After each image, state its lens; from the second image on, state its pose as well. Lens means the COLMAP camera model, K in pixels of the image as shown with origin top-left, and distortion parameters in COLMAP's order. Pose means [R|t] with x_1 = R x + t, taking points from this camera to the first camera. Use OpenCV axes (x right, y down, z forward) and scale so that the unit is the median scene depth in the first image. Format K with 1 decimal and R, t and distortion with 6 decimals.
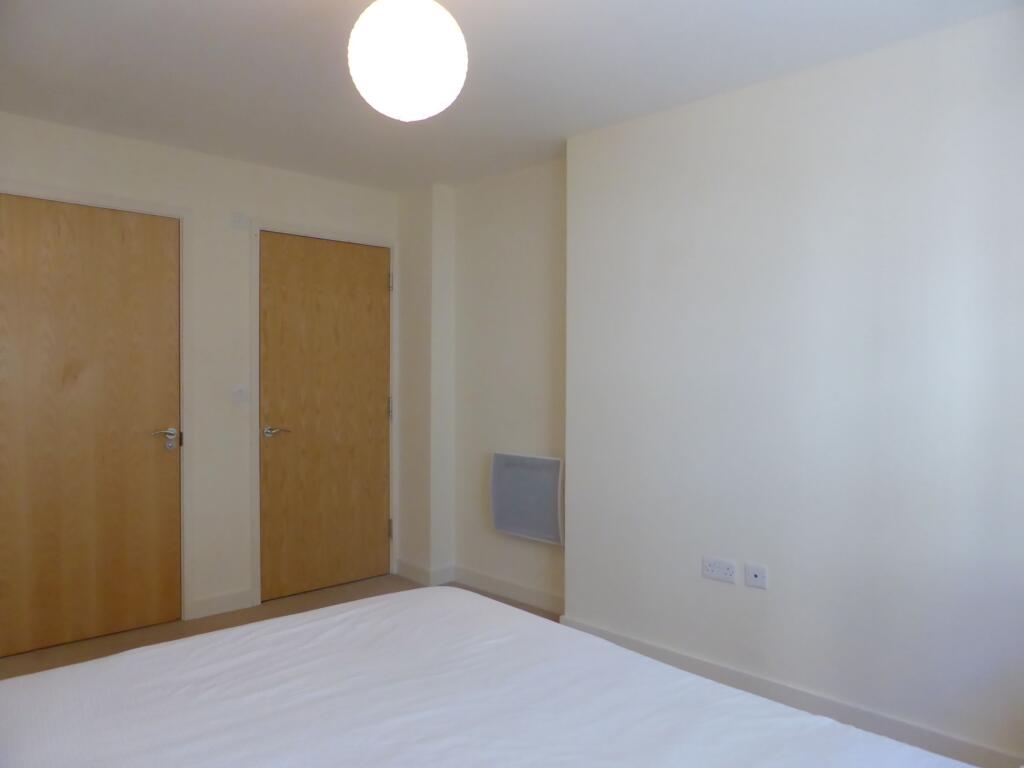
lens RADIAL K [[754.7, 0, 508.1], [0, 754.7, 381.4], [0, 0, 1]] dist [-0.043088, -0.003683]
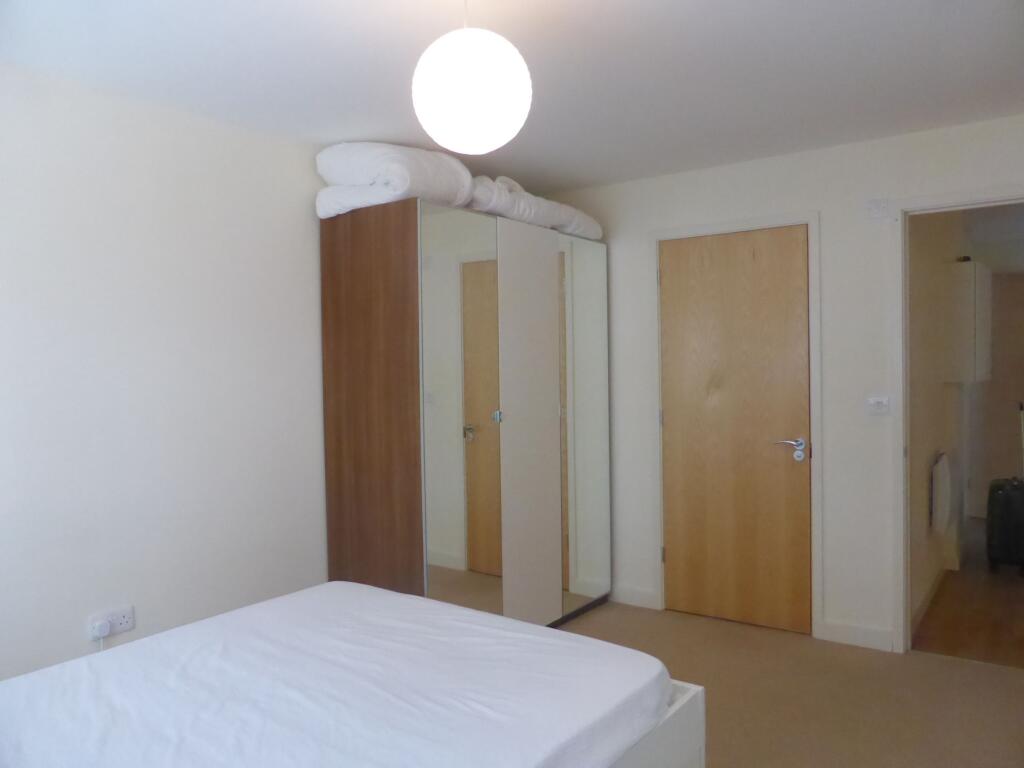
lens RADIAL K [[754.7, 0, 508.1], [0, 754.7, 381.4], [0, 0, 1]] dist [-0.043088, -0.003683]
pose [[0.182924, 0.018534, -0.982952, 0.452301], [0.010267, 0.999732, 0.020761, -0.037856], [0.983074, -0.013890, 0.182684, 0.443380]]
